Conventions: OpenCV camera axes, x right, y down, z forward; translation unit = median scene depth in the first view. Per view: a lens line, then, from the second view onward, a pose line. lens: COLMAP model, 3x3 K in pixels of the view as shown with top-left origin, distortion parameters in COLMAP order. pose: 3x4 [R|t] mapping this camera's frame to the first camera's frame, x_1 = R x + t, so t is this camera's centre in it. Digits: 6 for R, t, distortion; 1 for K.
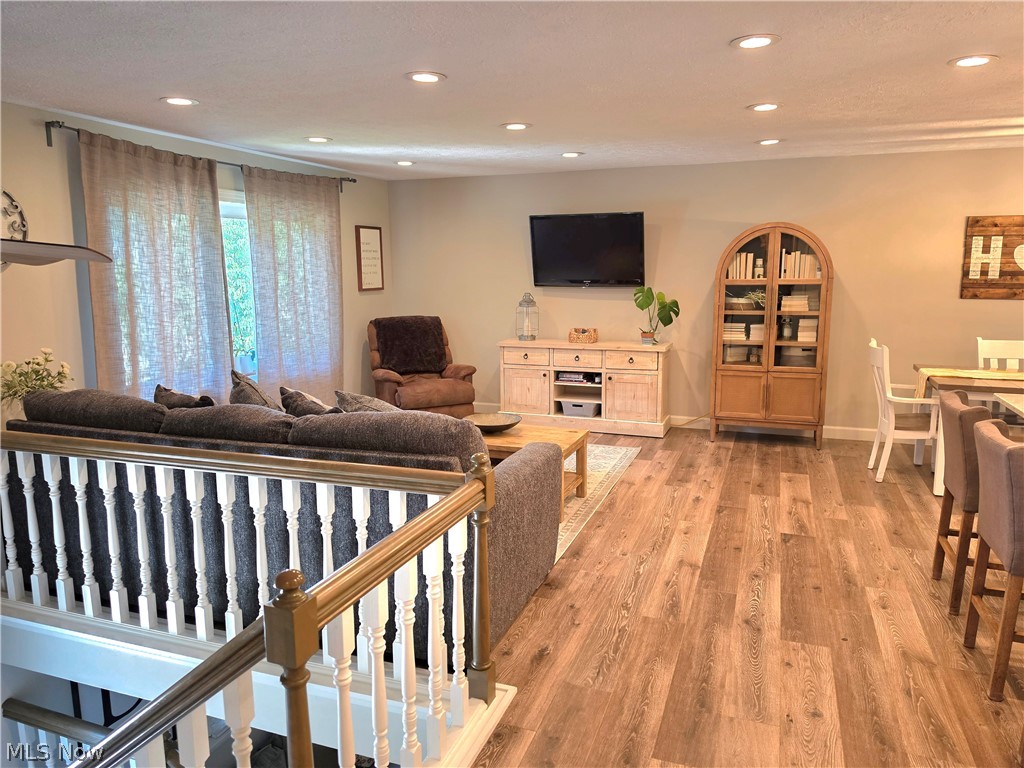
lens RADIAL K [[708.0, 0, 518.3], [0, 708.0, 393.3], [0, 0, 1]] dist [0.056529, -0.065455]
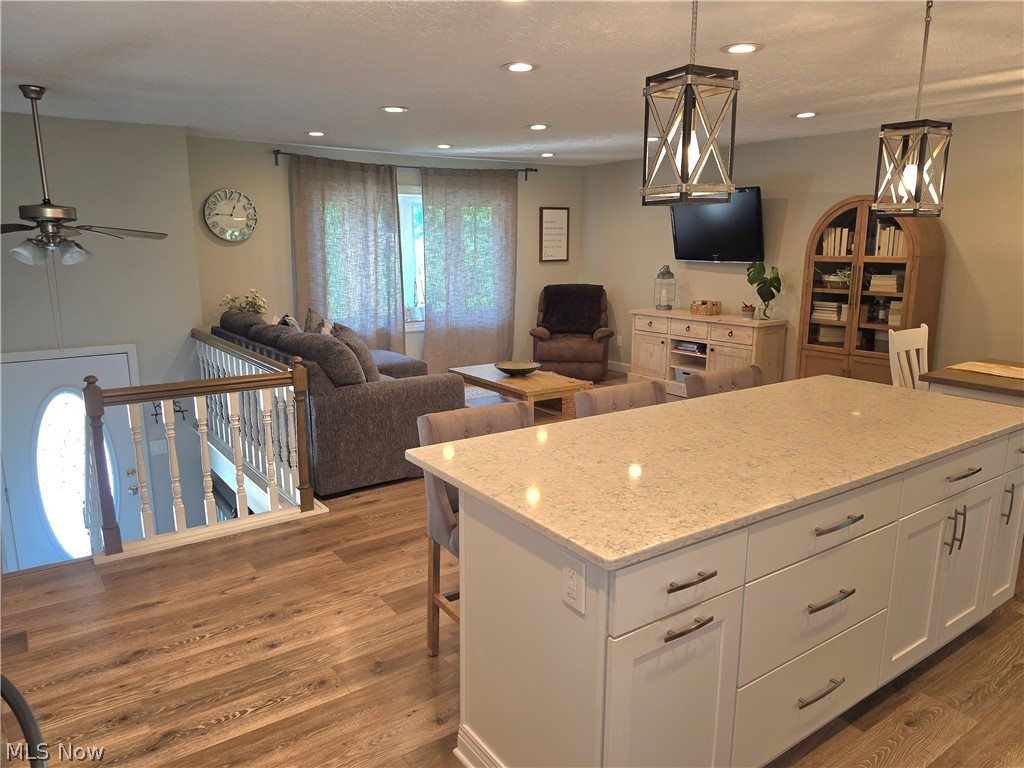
lens RADIAL K [[708.0, 0, 513.3], [0, 708.0, 402.4], [0, 0, 1]] dist [0.056529, -0.065455]
pose [[0.822775, 0.130310, -0.553227, 0.544899], [-0.103773, 0.991443, 0.079195, 0.003547], [0.558813, -0.007749, 0.829258, -0.038584]]
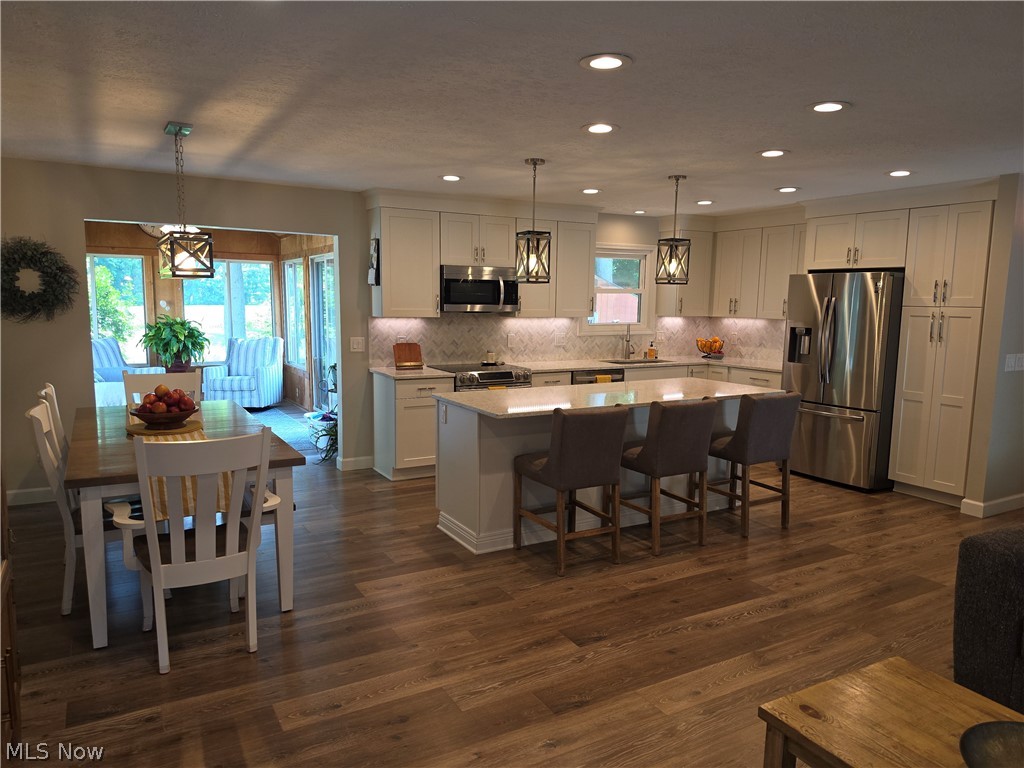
lens RADIAL K [[708.0, 0, 514.9], [0, 708.0, 384.6], [0, 0, 1]] dist [0.056529, -0.065455]
pose [[-0.762747, -0.086508, 0.640884, -0.032112], [0.103809, 0.961783, 0.253372, -0.201909], [-0.638310, 0.259788, -0.724617, 1.115793]]
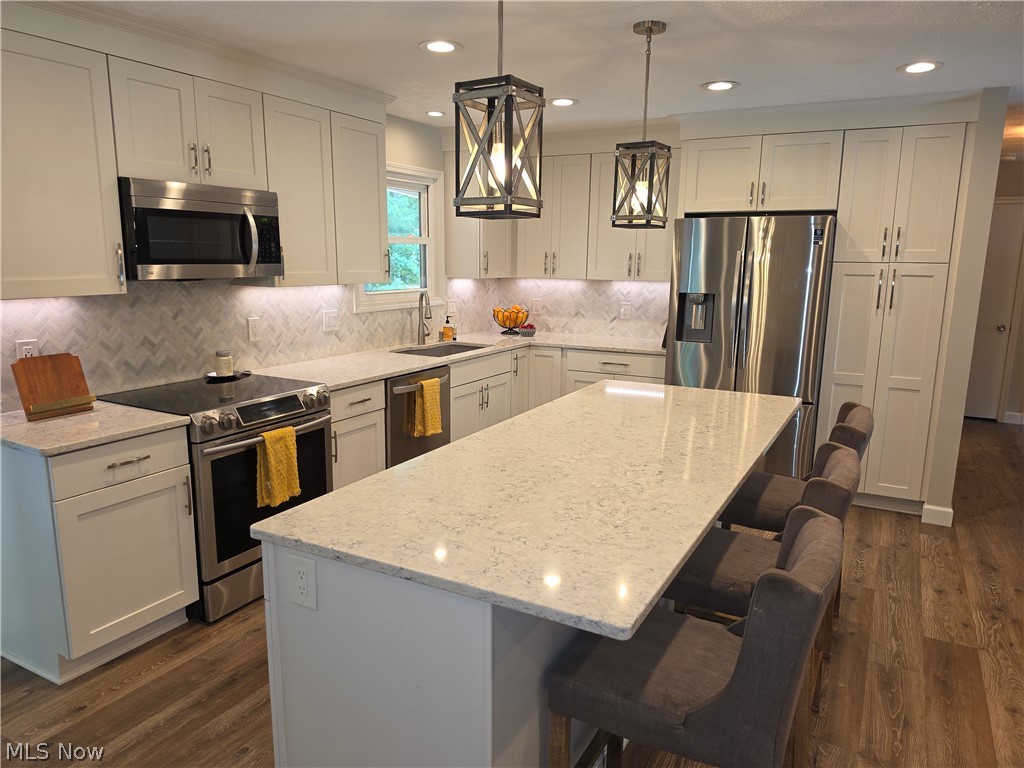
lens RADIAL K [[708.0, 0, 516.8], [0, 708.0, 389.4], [0, 0, 1]] dist [0.056529, -0.065455]
pose [[-0.988698, -0.036475, 0.145417, 0.423536], [0.017821, 0.934482, 0.355564, -0.147000], [-0.148859, 0.354137, -0.923270, 0.814579]]
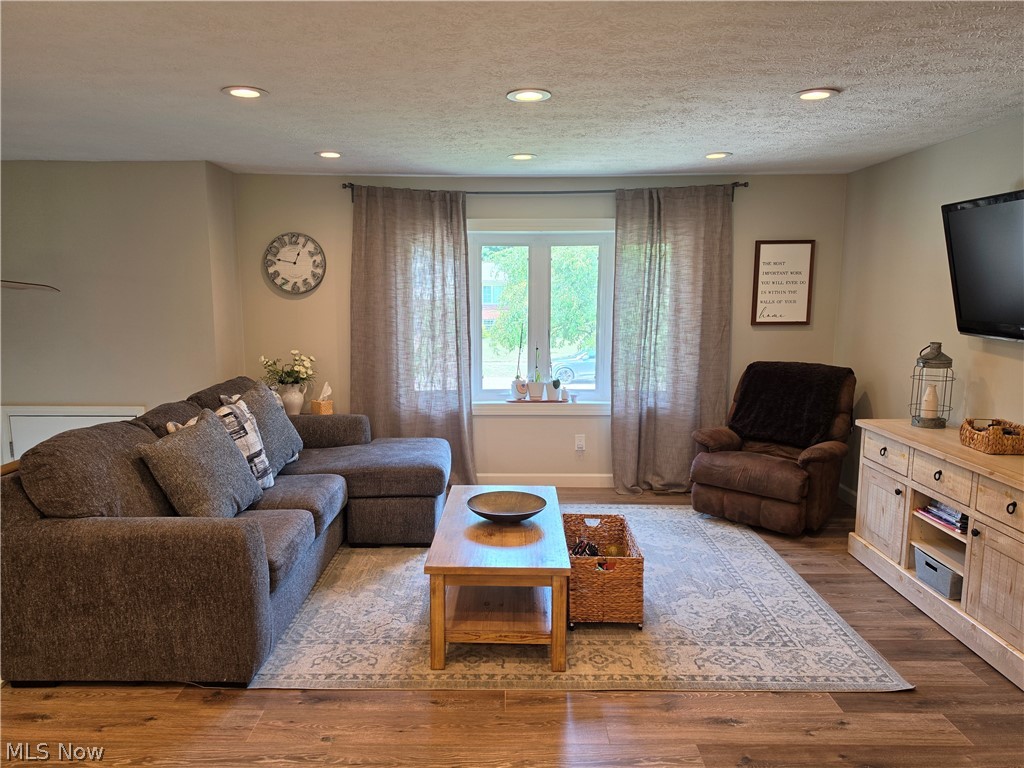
lens RADIAL K [[708.0, 0, 501.3], [0, 708.0, 398.3], [0, 0, 1]] dist [0.056529, -0.065455]
pose [[0.336623, 0.151309, -0.929403, 0.520188], [-0.170978, 0.980420, 0.097688, -0.116831], [0.925987, 0.126024, 0.355903, 0.592873]]
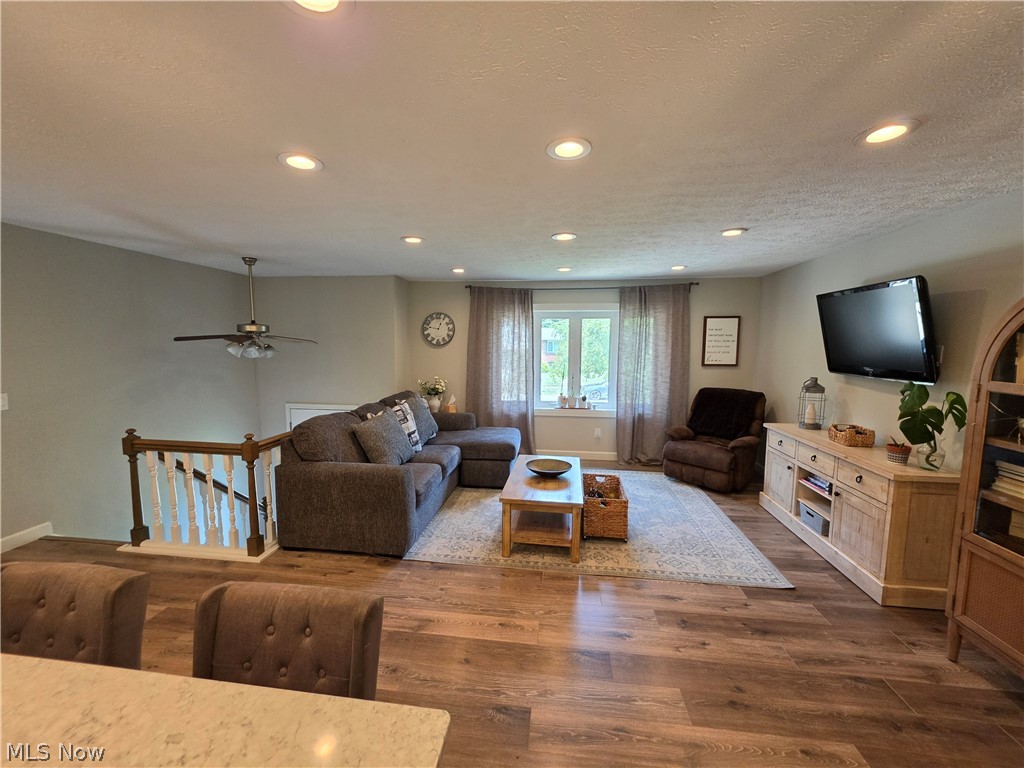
lens RADIAL K [[414.4, 0, 507.3], [0, 414.4, 387.6], [0, 0, 1]] dist [-0.004006, 0.000422]
pose [[0.216746, 0.111419, -0.969849, 0.544119], [-0.181840, 0.980687, 0.072025, -0.116700], [0.959143, 0.160746, 0.232820, 0.602359]]
